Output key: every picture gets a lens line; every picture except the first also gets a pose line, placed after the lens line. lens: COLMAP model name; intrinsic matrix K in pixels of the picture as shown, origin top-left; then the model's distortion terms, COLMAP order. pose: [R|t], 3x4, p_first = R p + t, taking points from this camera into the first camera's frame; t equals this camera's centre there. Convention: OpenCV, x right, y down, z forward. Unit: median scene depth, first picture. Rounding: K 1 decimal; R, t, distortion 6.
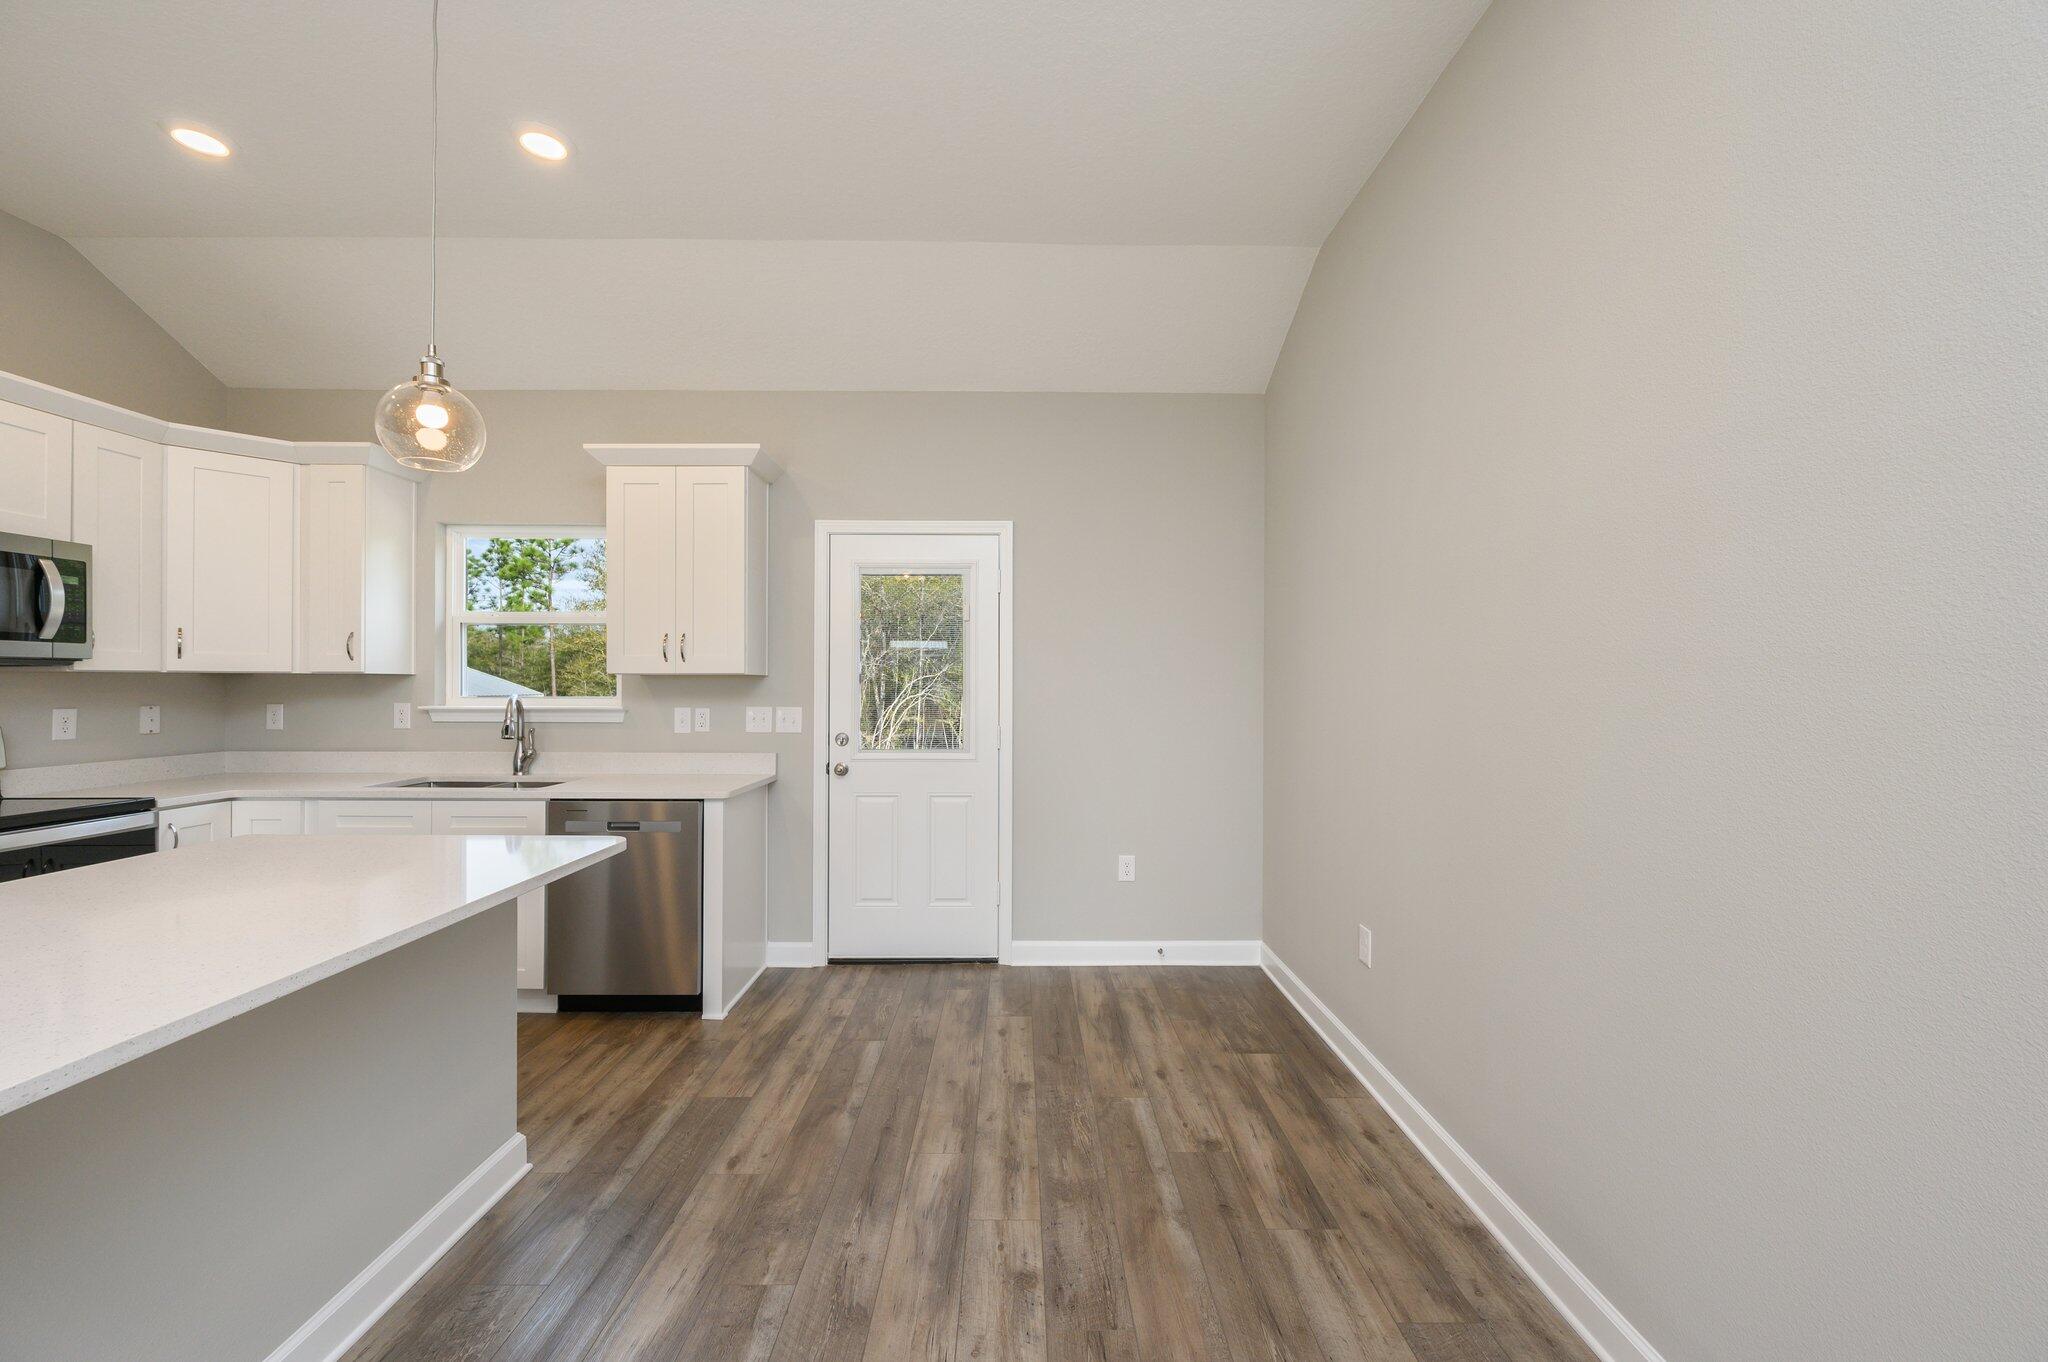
lens RADIAL K [[819.3, 0, 1033.4], [0, 819.3, 684.8], [0, 0, 1]] dist [-0.004293, 0.000567]
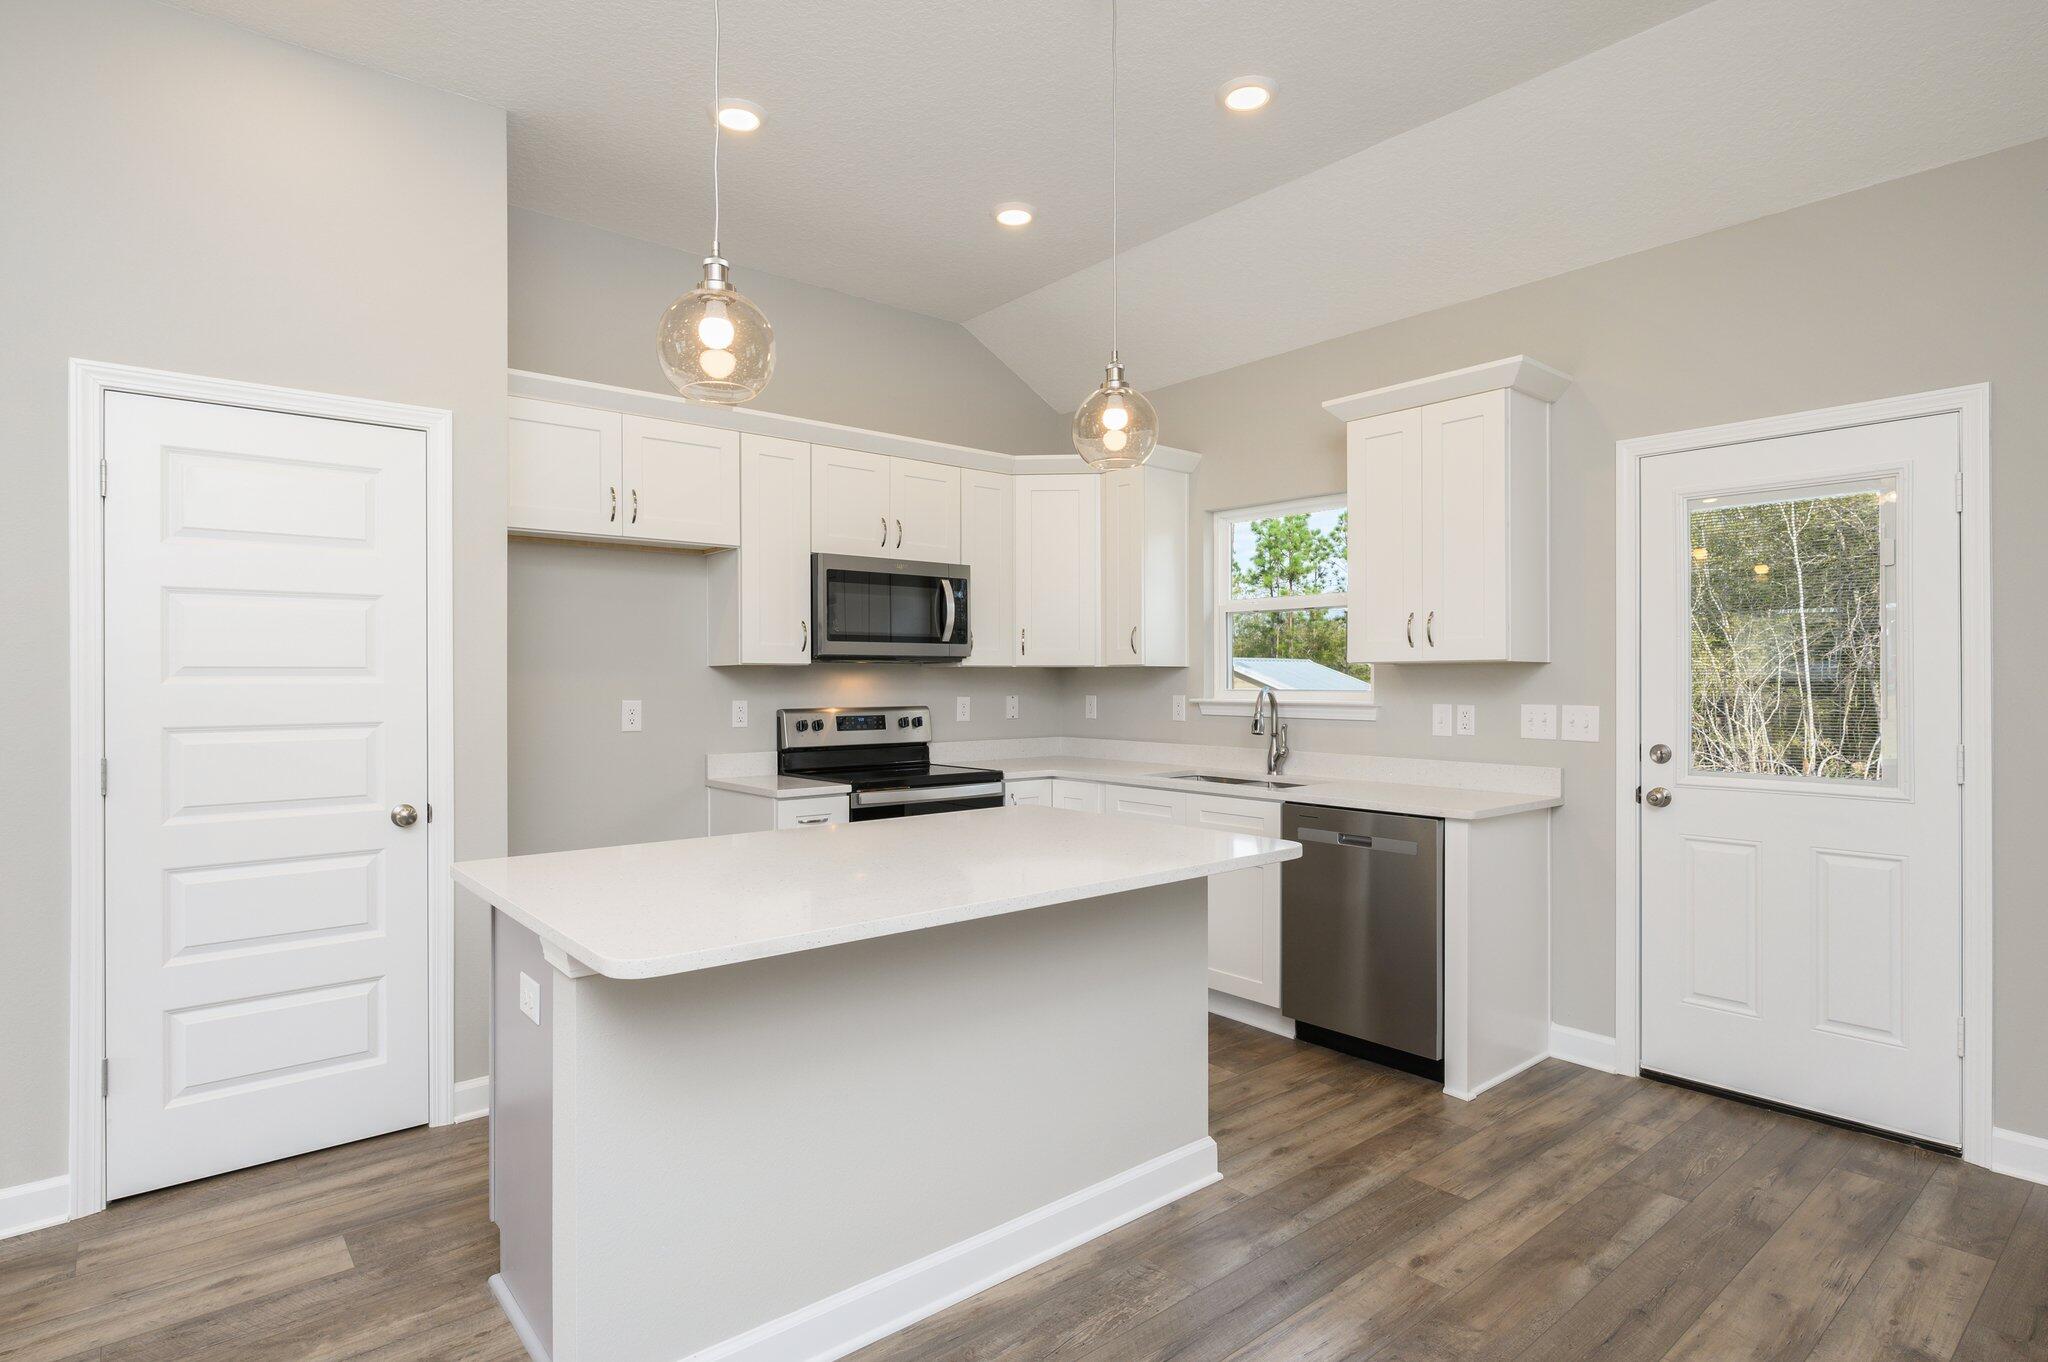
lens RADIAL K [[1077.7, 0, 1006.8], [0, 1077.7, 676.5], [0, 0, 1]] dist [-0.009608, 0.003527]
pose [[0.625690, -0.004969, -0.780056, 0.140422], [0.001405, 0.999985, -0.005243, 0.006390], [0.780071, 0.002184, 0.625688, 0.009755]]
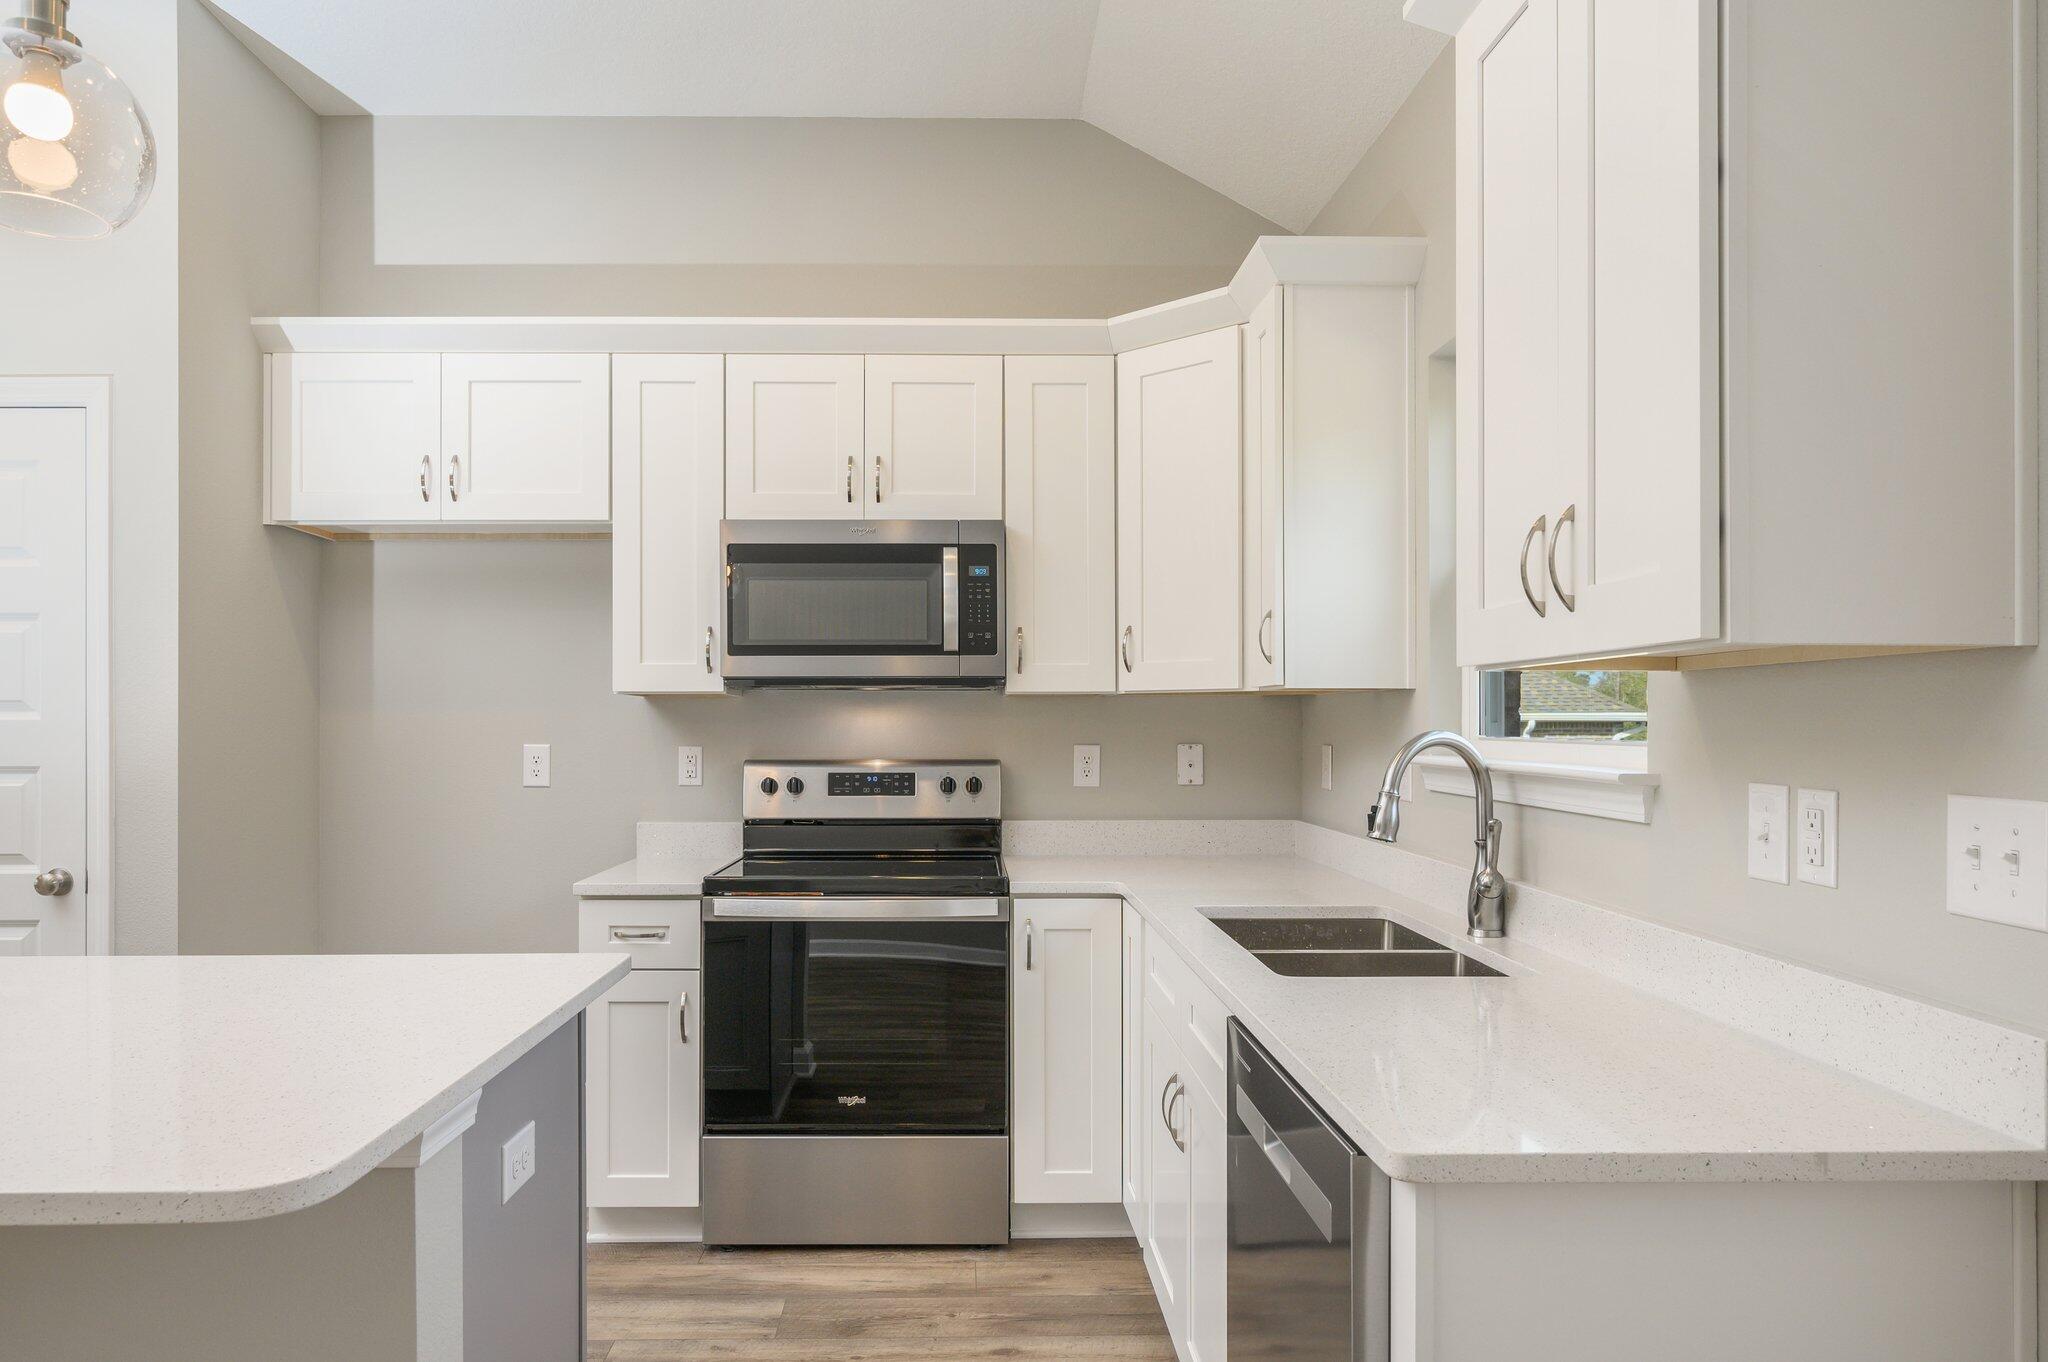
lens RADIAL K [[1282.9, 0, 969.9], [0, 1282.9, 722.3], [0, 0, 1]] dist [0.004228, 0.001289]
pose [[-0.006473, -0.001146, -0.999978, -0.007641], [-0.000768, 0.999999, -0.001141, 0.008945], [0.999979, 0.000760, -0.006474, 0.824575]]
